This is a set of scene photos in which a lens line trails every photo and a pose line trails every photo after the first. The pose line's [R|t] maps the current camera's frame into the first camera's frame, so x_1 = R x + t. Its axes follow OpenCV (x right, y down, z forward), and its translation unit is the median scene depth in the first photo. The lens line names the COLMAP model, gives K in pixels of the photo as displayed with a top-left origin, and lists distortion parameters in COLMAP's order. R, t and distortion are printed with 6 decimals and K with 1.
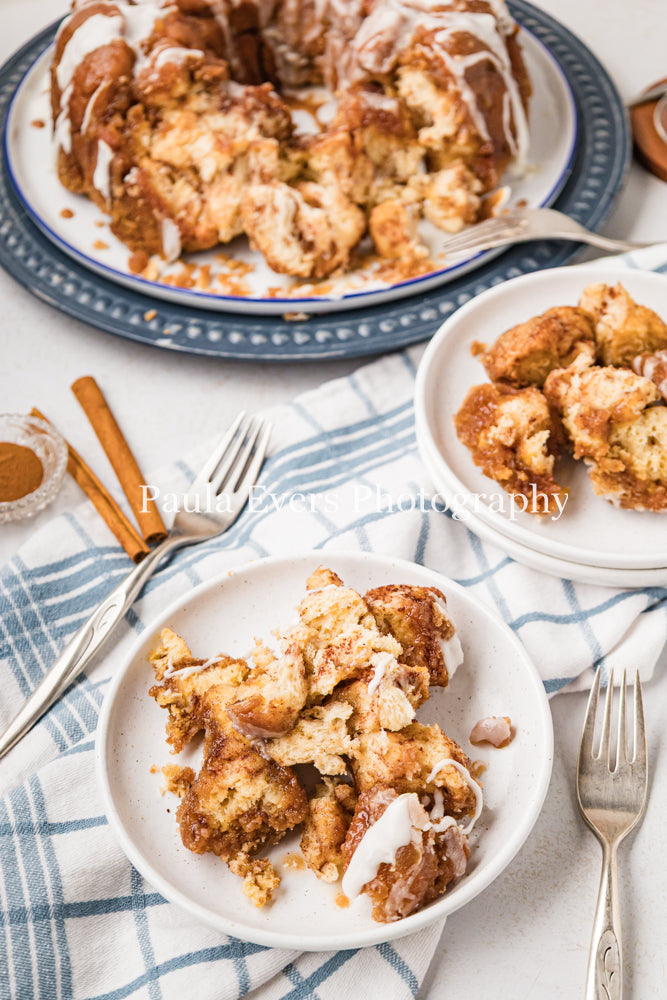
lens RADIAL K [[1667.6, 0, 329.4], [0, 1667.6, 509.9], [0, 0, 1]] dist [0.004398, 0.113667]
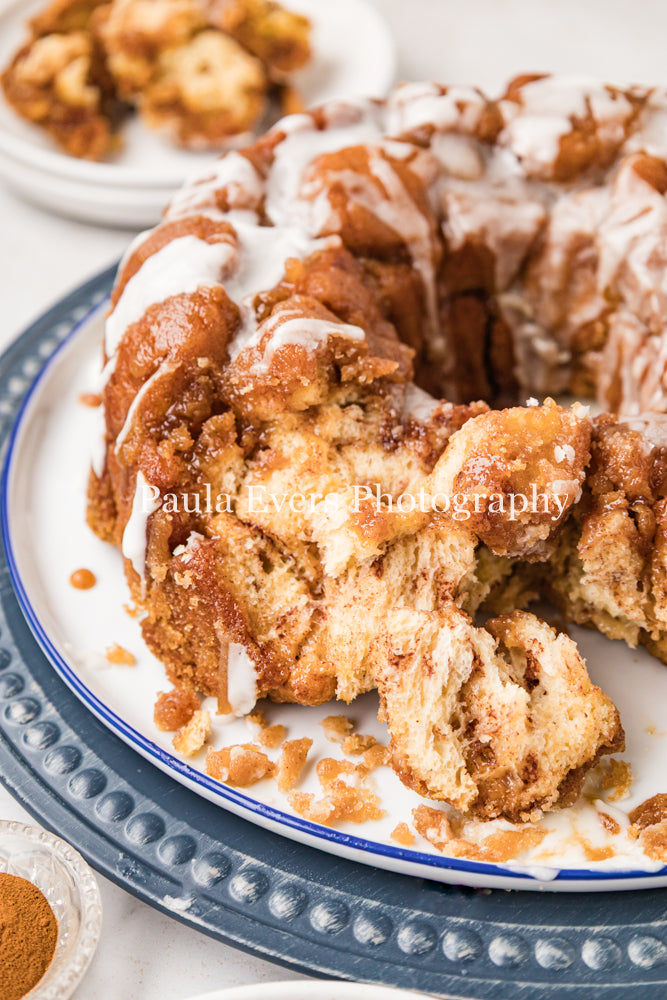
lens RADIAL K [[1861.8, 0, 336.6], [0, 1861.8, 502.0], [0, 0, 1]] dist [-0.031153, 0.124833]
pose [[0.978892, 0.146859, -0.142134, 0.006295], [-0.163771, 0.979696, -0.115647, -0.153249], [0.122265, 0.136483, 0.983069, 0.433619]]
